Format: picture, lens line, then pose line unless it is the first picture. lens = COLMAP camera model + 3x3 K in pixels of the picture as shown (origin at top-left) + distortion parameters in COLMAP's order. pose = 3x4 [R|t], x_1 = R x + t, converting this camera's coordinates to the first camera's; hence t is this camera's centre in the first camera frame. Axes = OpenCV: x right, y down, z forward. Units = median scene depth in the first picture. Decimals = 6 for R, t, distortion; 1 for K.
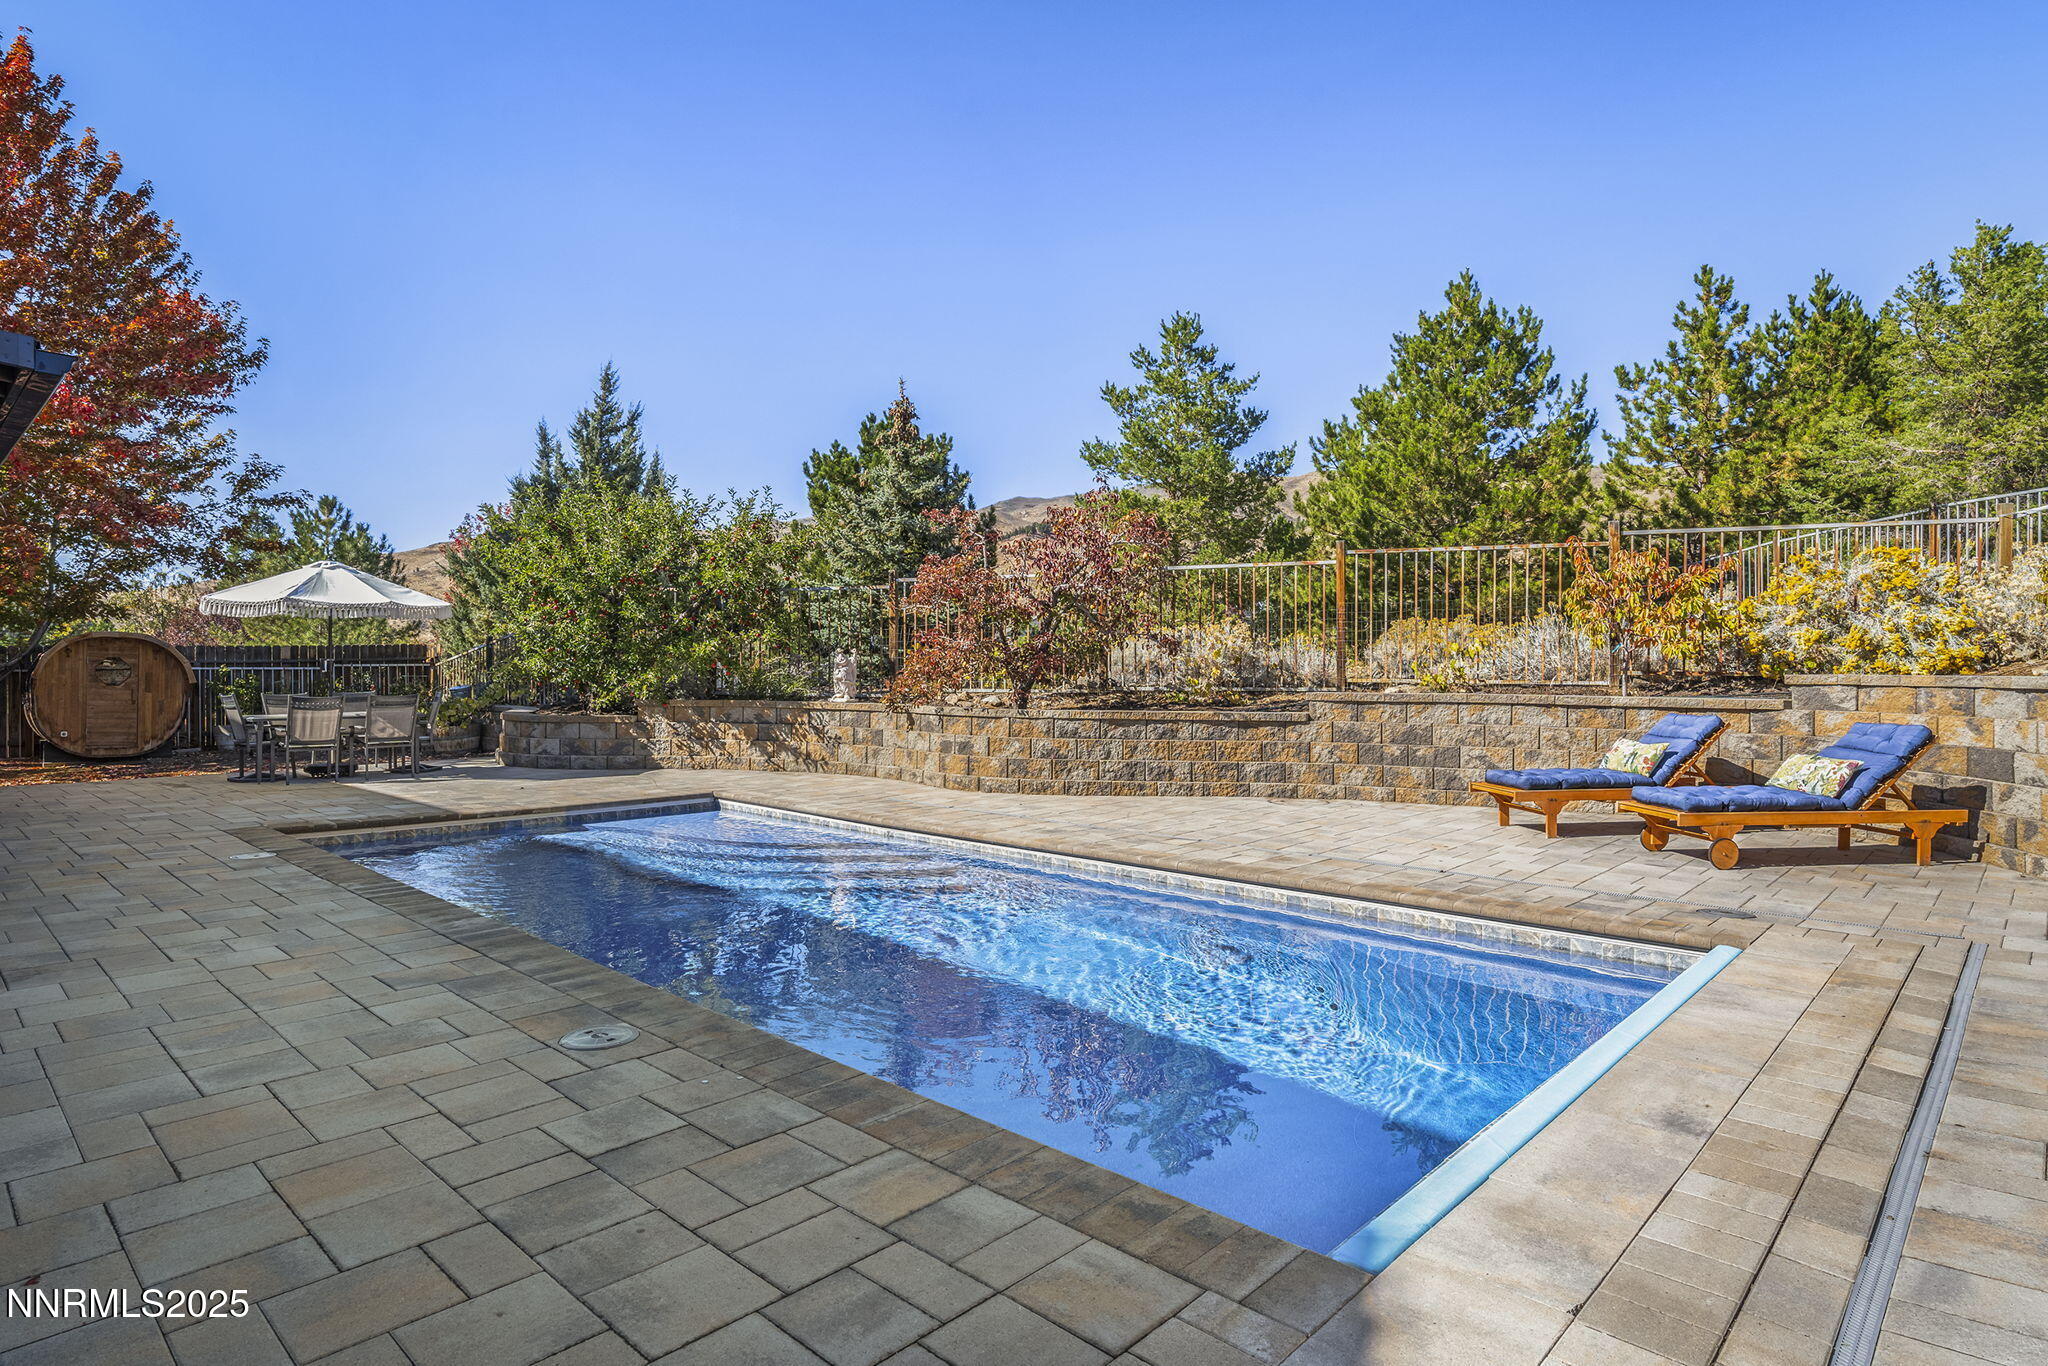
lens RADIAL K [[1065.8, 0, 1020.8], [0, 1065.8, 694.6], [0, 0, 1]] dist [-0.006233, -0.000316]
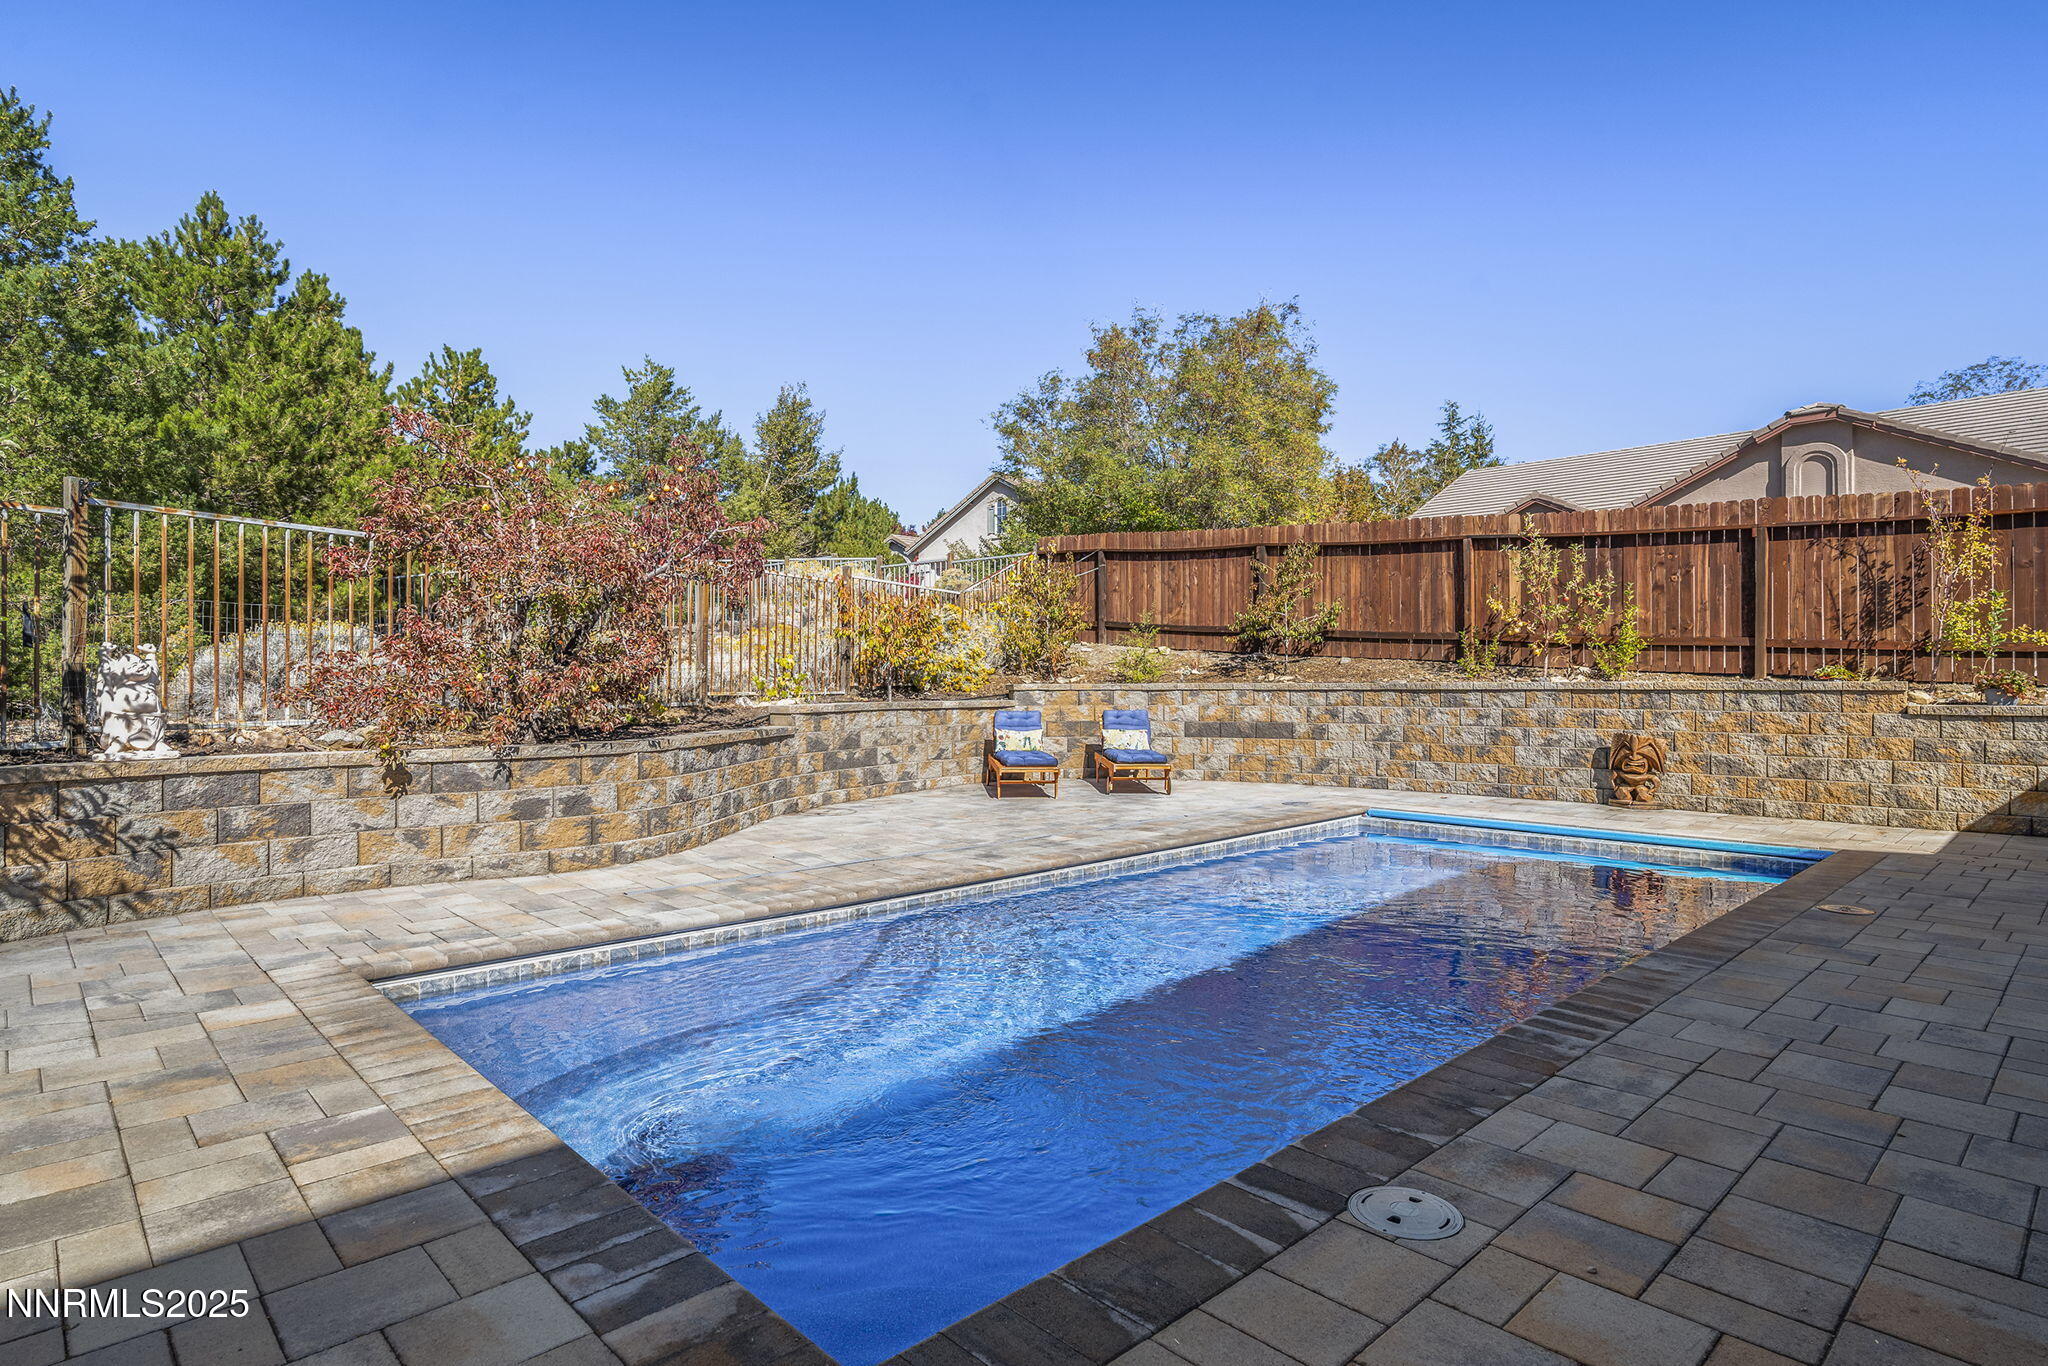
lens RADIAL K [[1101.1, 0, 1010.7], [0, 1101.1, 669.8], [0, 0, 1]] dist [-0.003489, 0.000097]
pose [[0.069375, 0.005464, 0.997576, -0.607927], [0.025355, 0.999652, -0.007239, -0.018643], [-0.997268, 0.025795, 0.069212, 0.584364]]
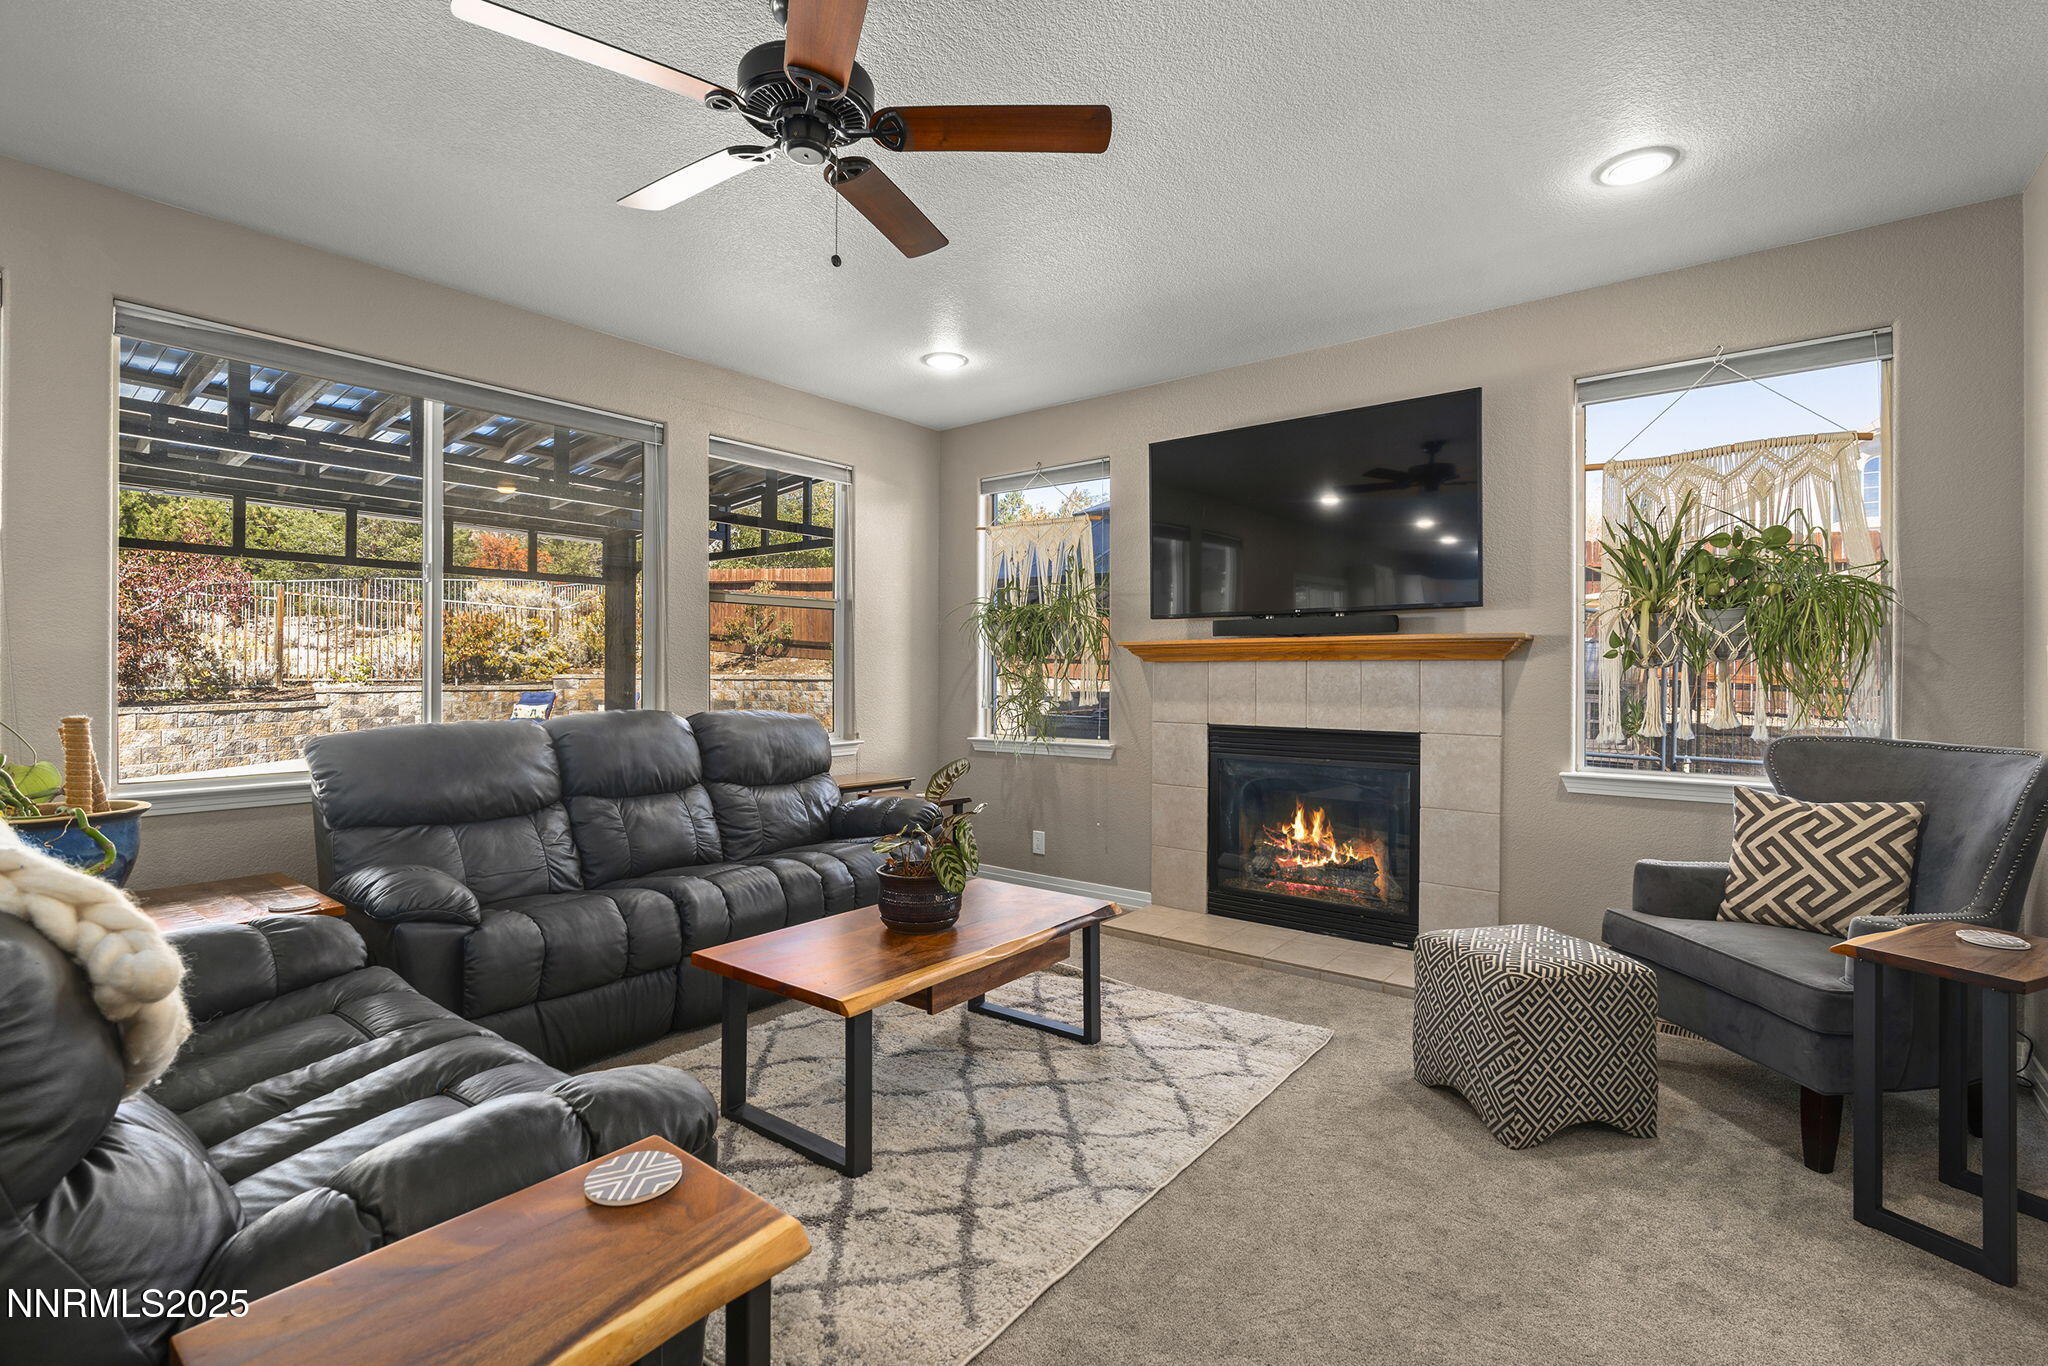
lens RADIAL K [[937.9, 0, 1016.6], [0, 937.9, 683.9], [0, 0, 1]] dist [-0.003558, -0.000025]
pose [[-0.074811, -0.014231, 0.997096, -0.933117], [0.019642, 0.999683, 0.015742, -0.007125], [-0.997004, 0.020762, -0.074507, 0.086182]]
